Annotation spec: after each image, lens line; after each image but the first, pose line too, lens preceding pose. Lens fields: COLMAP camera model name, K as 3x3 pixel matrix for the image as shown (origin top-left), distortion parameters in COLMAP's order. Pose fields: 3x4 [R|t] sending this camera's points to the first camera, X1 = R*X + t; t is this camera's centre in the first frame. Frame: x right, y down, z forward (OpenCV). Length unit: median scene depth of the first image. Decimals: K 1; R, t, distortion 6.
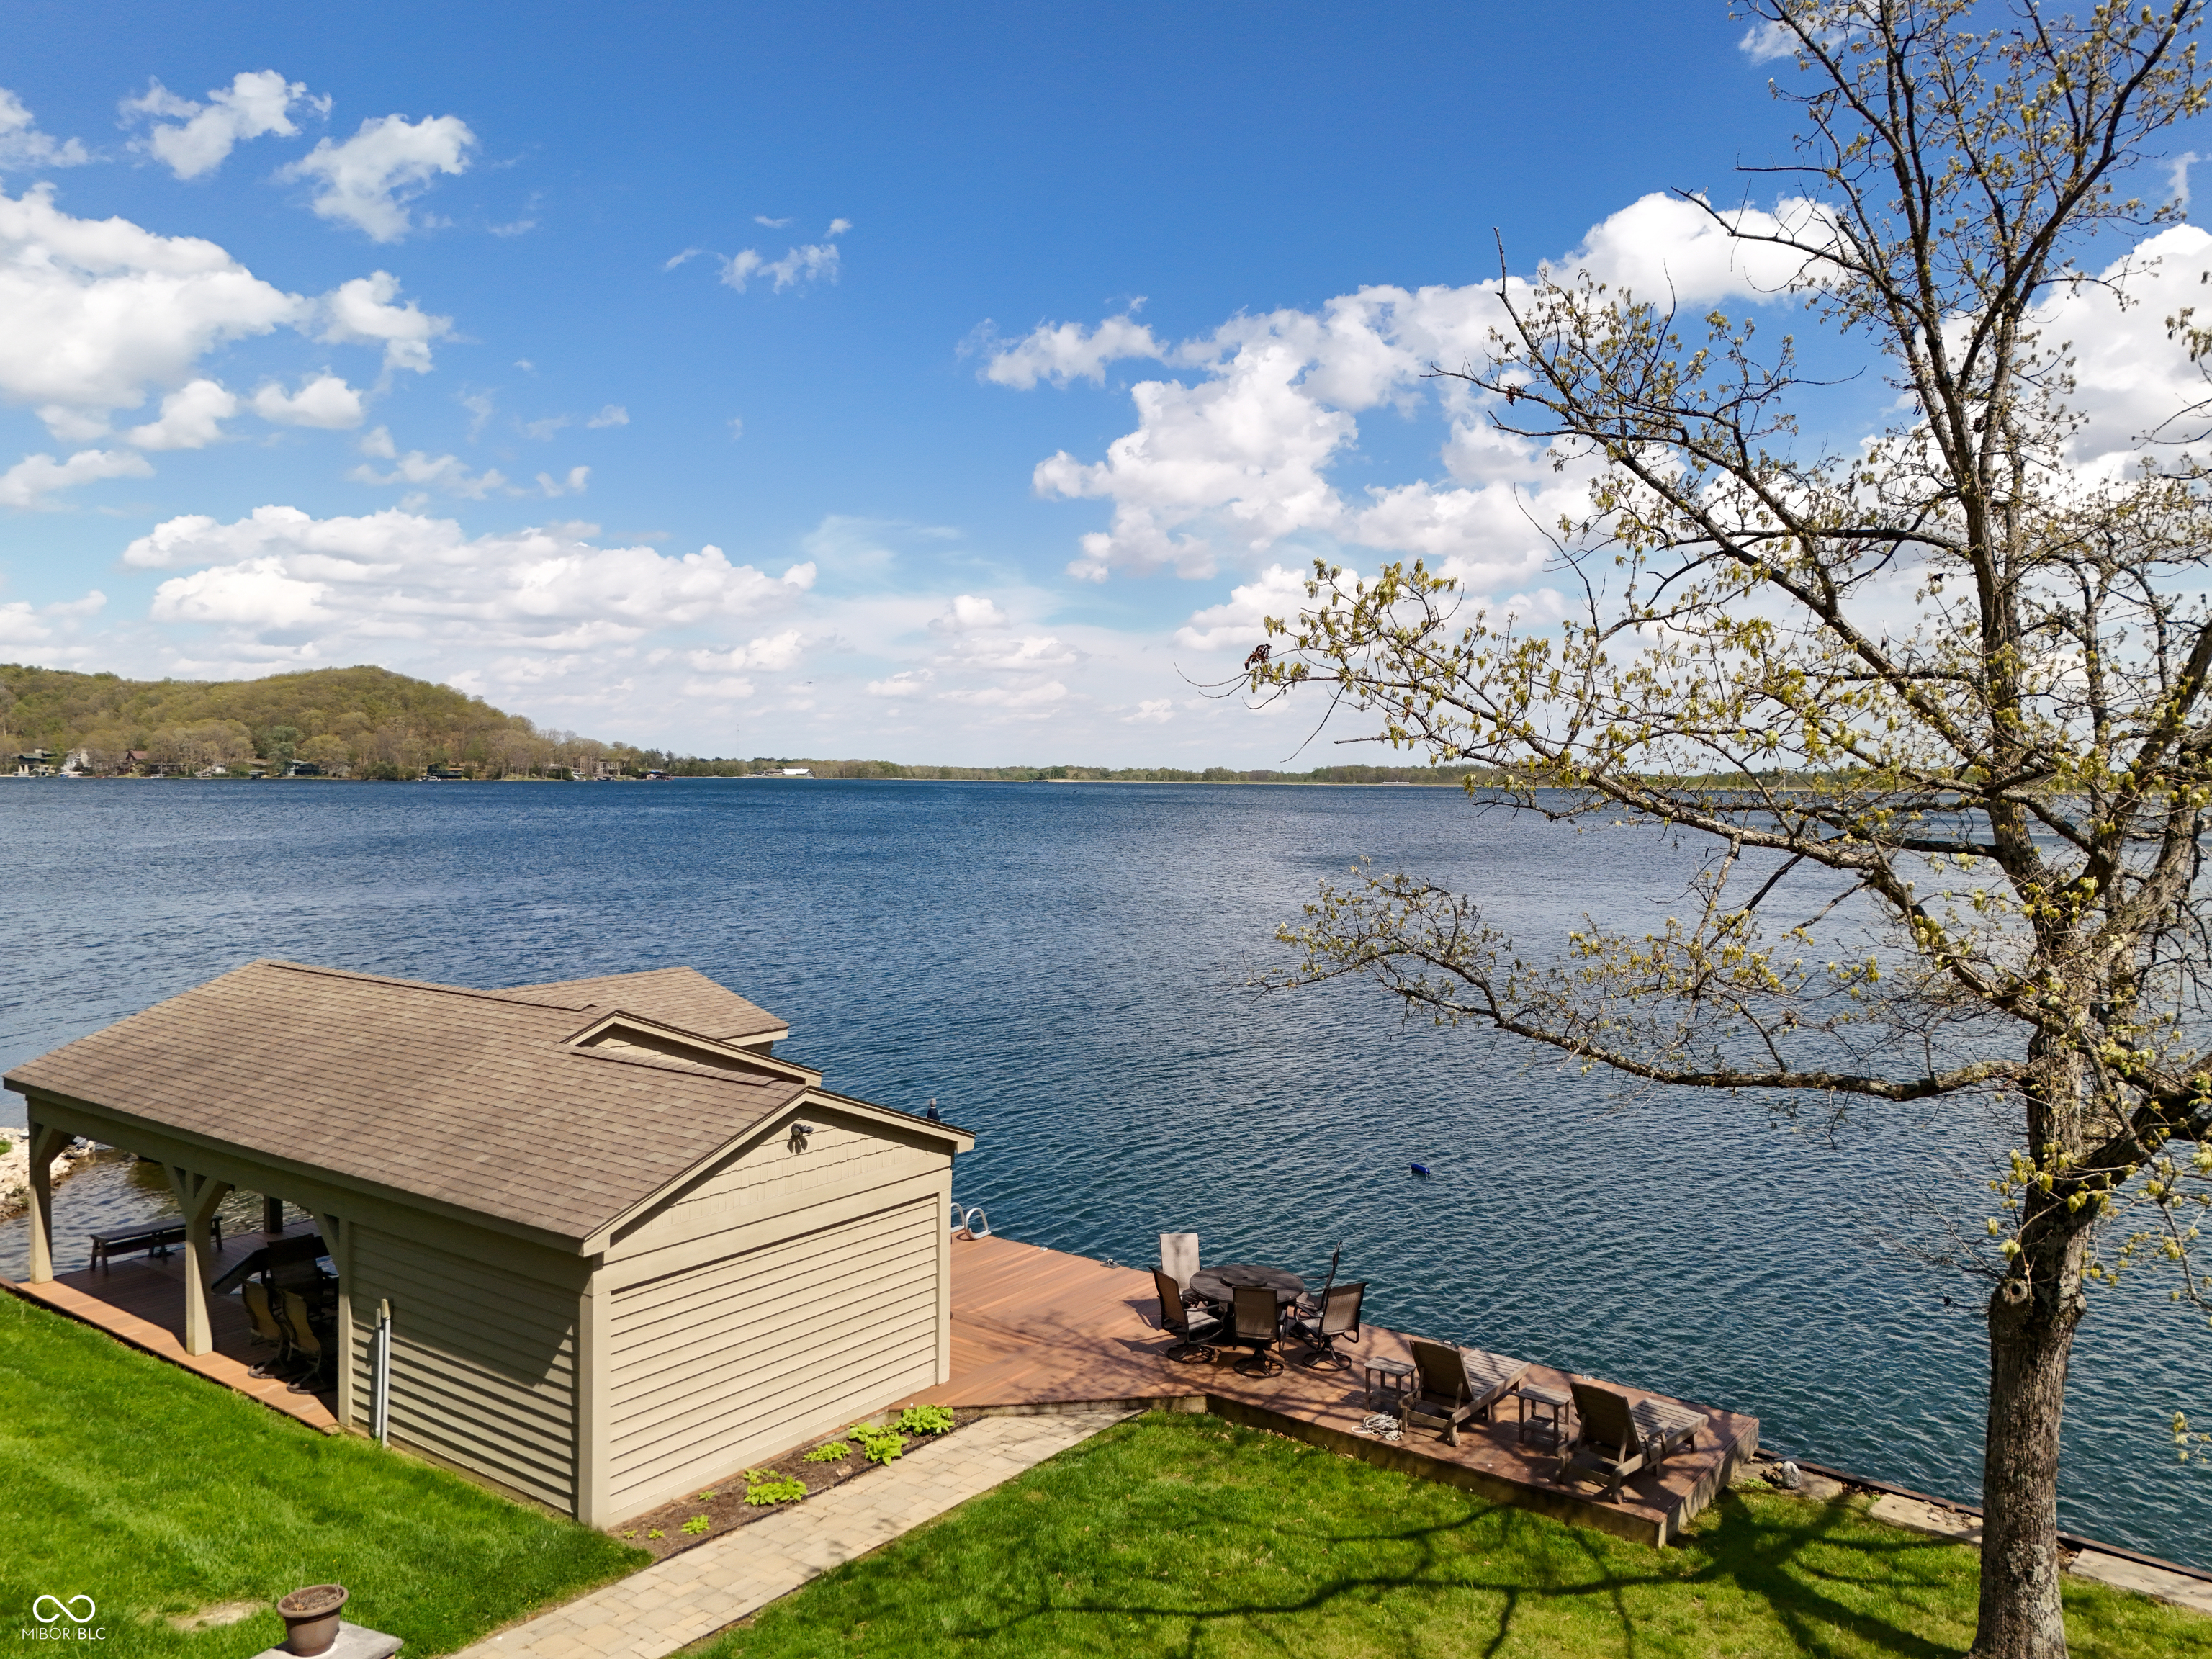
lens RADIAL K [[1608.2, 0, 1112.9], [0, 1608.2, 819.0], [0, 0, 1]] dist [0.075291, -0.075448]
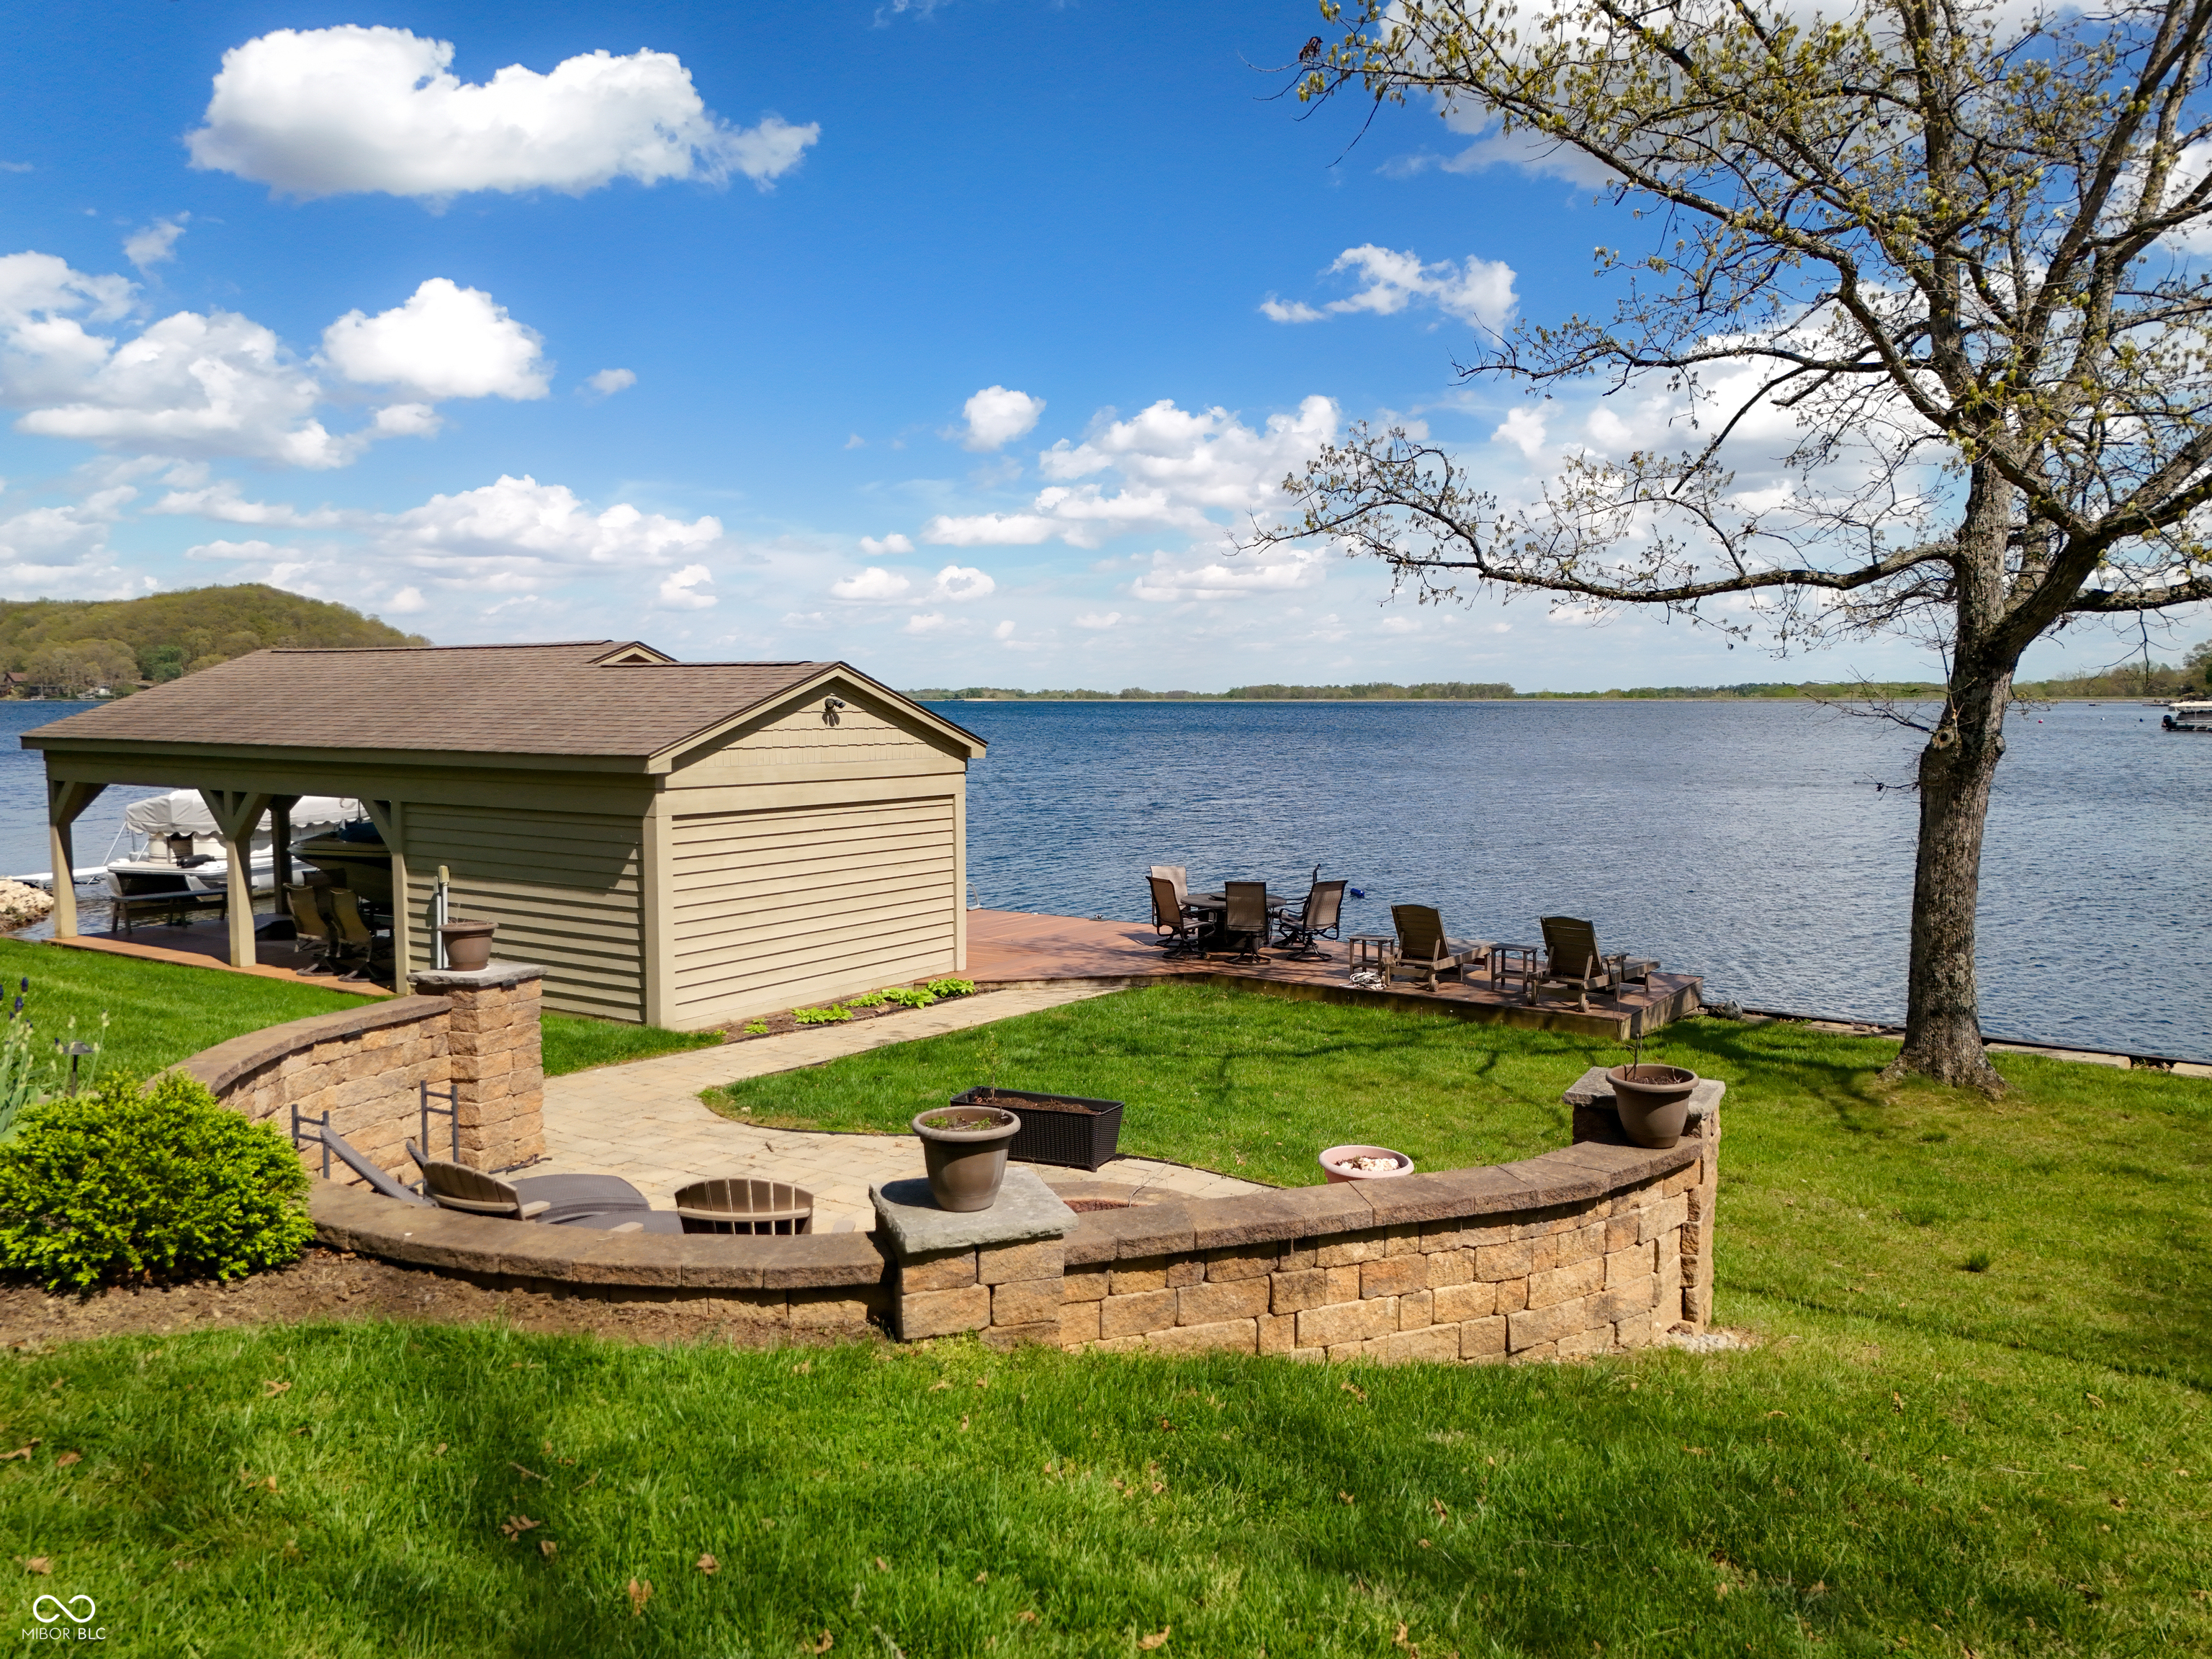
lens RADIAL K [[1608.2, 0, 1112.9], [0, 1608.2, 819.0], [0, 0, 1]] dist [0.075291, -0.075448]
pose [[0.998624, -0.012025, 0.051035, -0.068081], [0.009458, 0.998692, 0.050247, 0.231948], [-0.051572, -0.049695, 0.997432, -0.084237]]
